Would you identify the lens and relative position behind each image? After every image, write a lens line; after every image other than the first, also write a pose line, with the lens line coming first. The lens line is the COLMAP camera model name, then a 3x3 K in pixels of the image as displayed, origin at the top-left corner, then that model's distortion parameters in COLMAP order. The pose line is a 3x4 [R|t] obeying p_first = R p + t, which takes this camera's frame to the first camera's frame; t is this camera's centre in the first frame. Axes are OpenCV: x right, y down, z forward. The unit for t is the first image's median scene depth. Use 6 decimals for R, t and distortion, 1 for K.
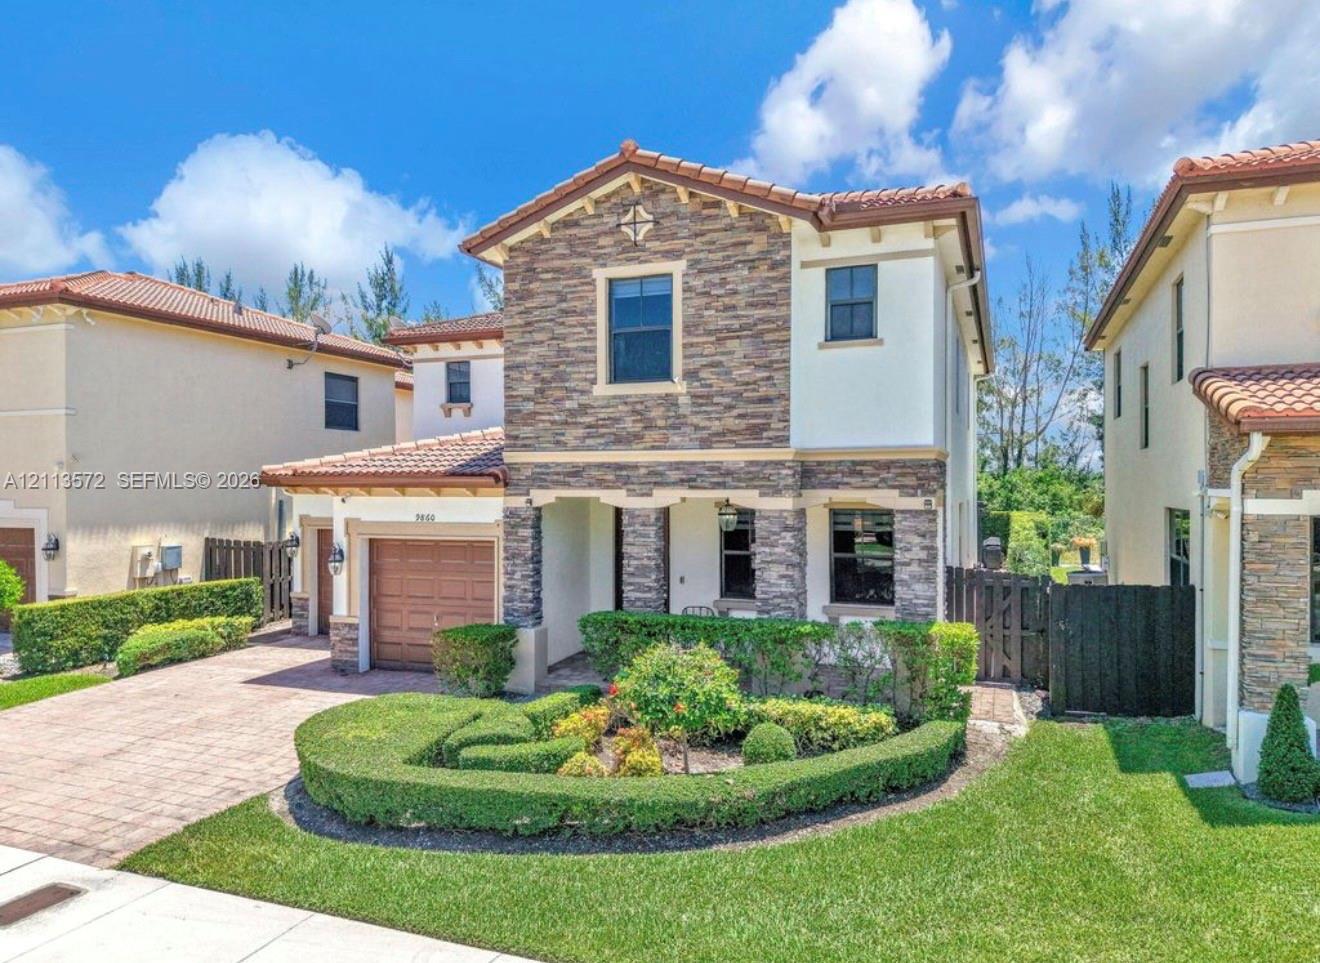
lens RADIAL K [[871.7, 0, 653.1], [0, 871.7, 504.4], [0, 0, 1]] dist [0.053766, -0.042636]
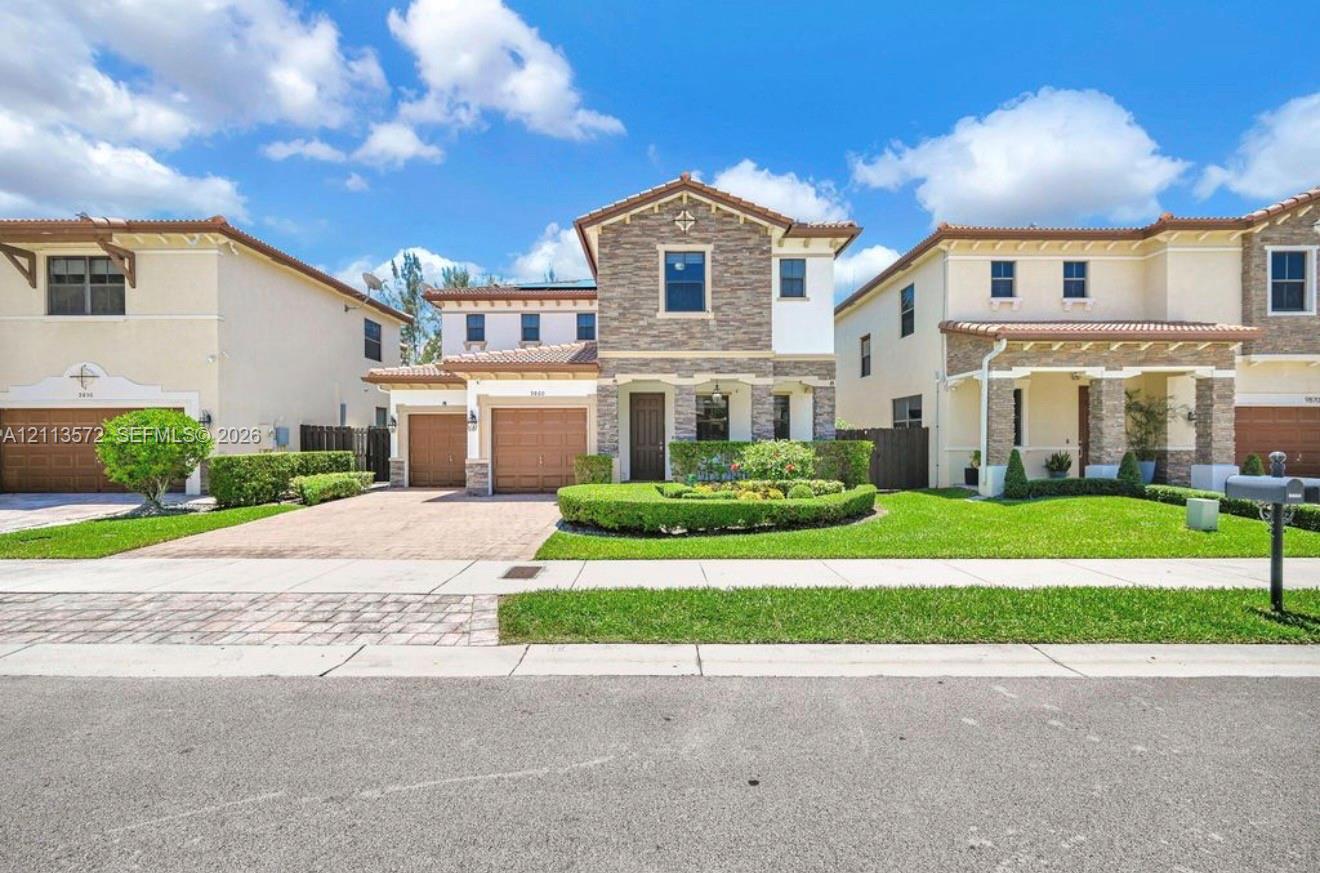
lens RADIAL K [[521.6, 0, 649.7], [0, 521.6, 457.0], [0, 0, 1]] dist [0.001546, -0.000248]
pose [[0.933154, -0.017043, 0.359072, -0.462180], [0.012298, 0.999804, 0.015497, 0.133312], [-0.359266, -0.010045, 0.933181, 0.044751]]
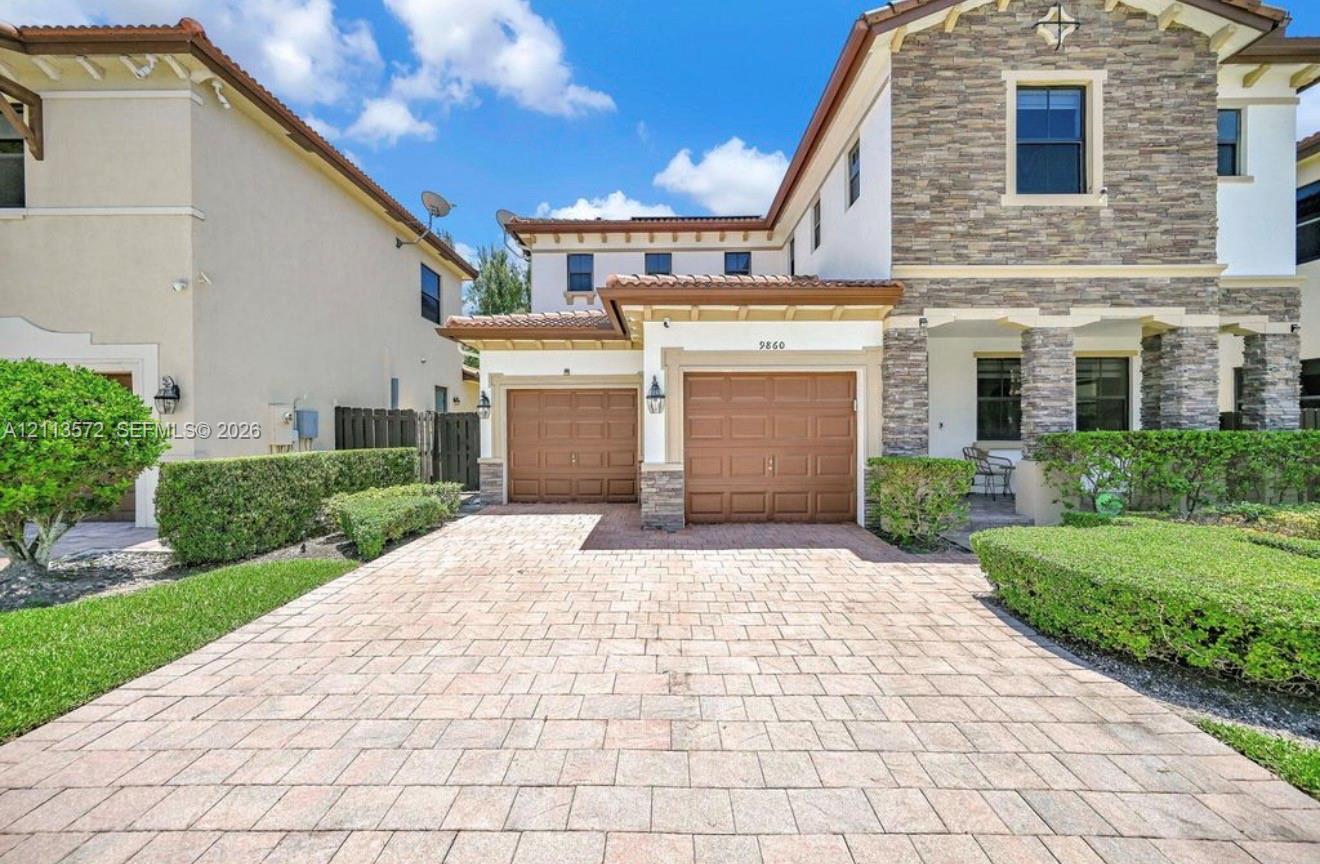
lens RADIAL K [[521.6, 0, 660.0], [0, 521.6, 439.4], [0, 0, 1]] dist [0.001546, -0.000248]
pose [[0.934510, -0.008304, 0.355839, -0.618560], [0.012142, 0.999890, -0.008553, 0.126012], [-0.355729, 0.012314, 0.934508, 0.622431]]
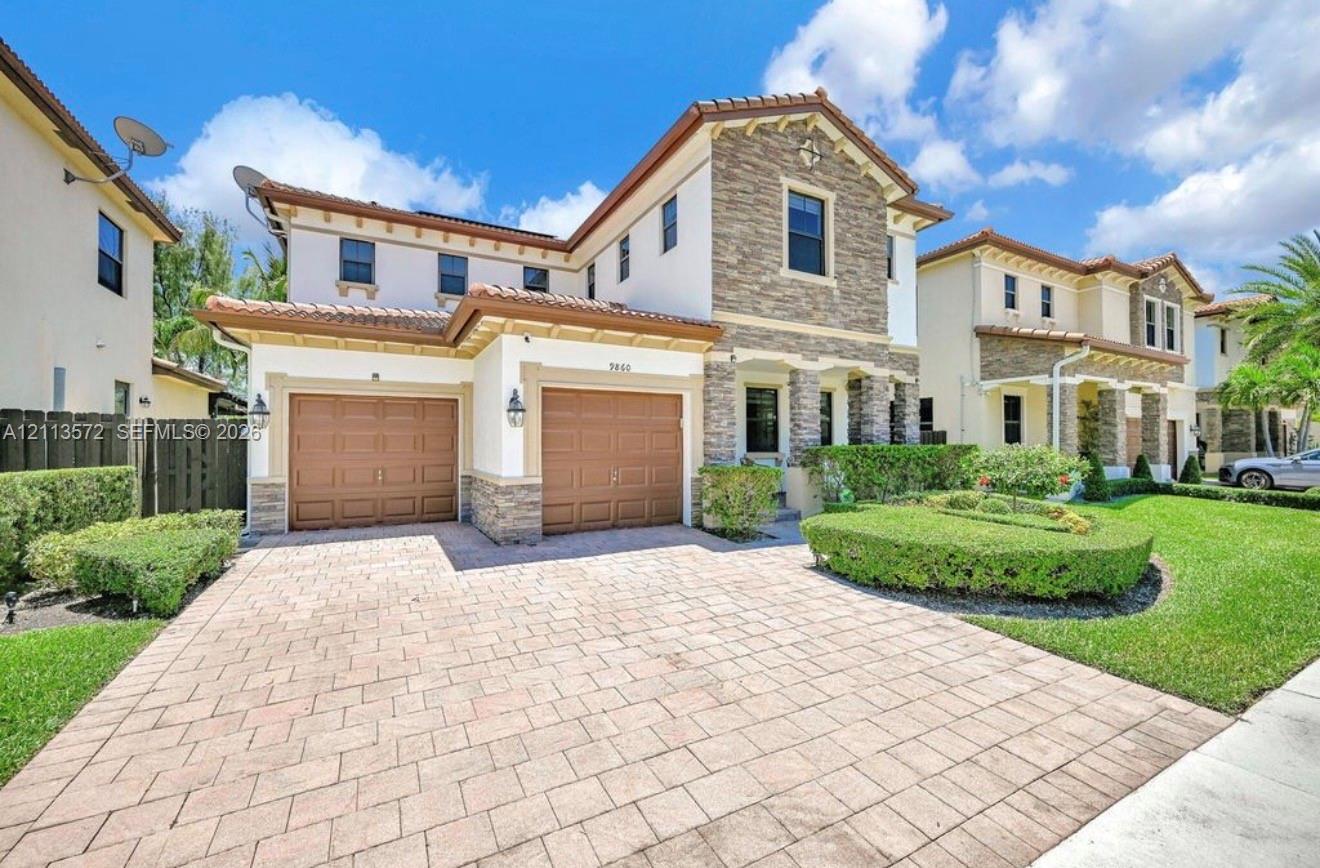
lens RADIAL K [[521.6, 0, 662.4], [0, 521.6, 441.2], [0, 0, 1]] dist [0.001546, -0.000248]
pose [[0.643727, 0.001844, 0.765253, -0.754233], [0.019246, 0.999642, -0.018598, 0.121817], [-0.765013, 0.026700, 0.643461, 0.668386]]
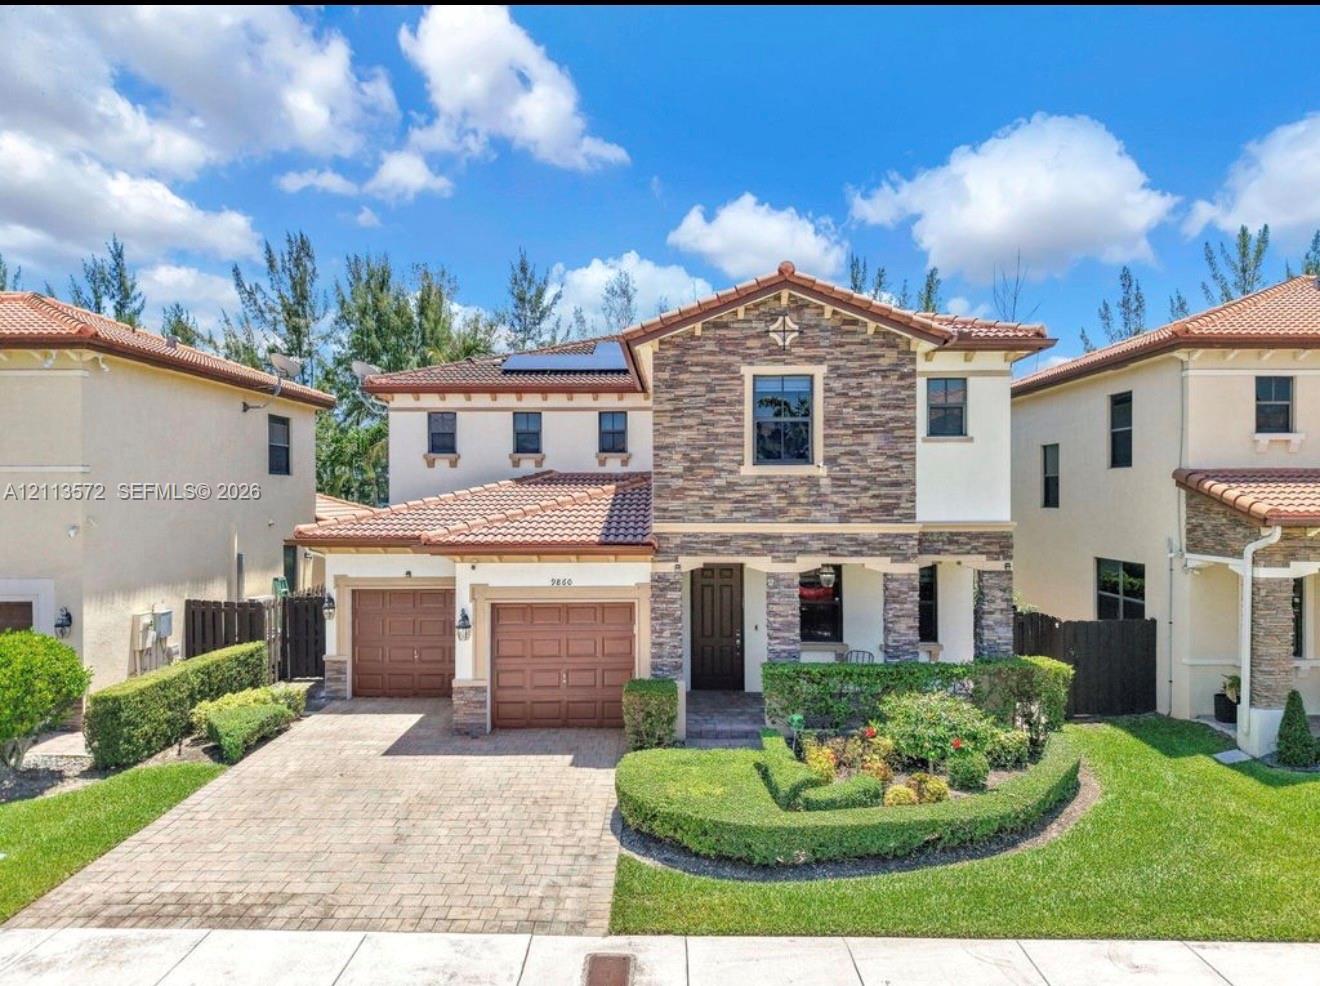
lens RADIAL K [[873.6, 0, 647.0], [0, 873.6, 510.9], [0, 0, 1]] dist [0.056493, -0.045903]
pose [[0.940350, -0.005600, 0.340163, -0.587335], [0.007815, 0.999956, -0.005143, -0.073743], [-0.340119, 0.007494, 0.940352, -0.043336]]
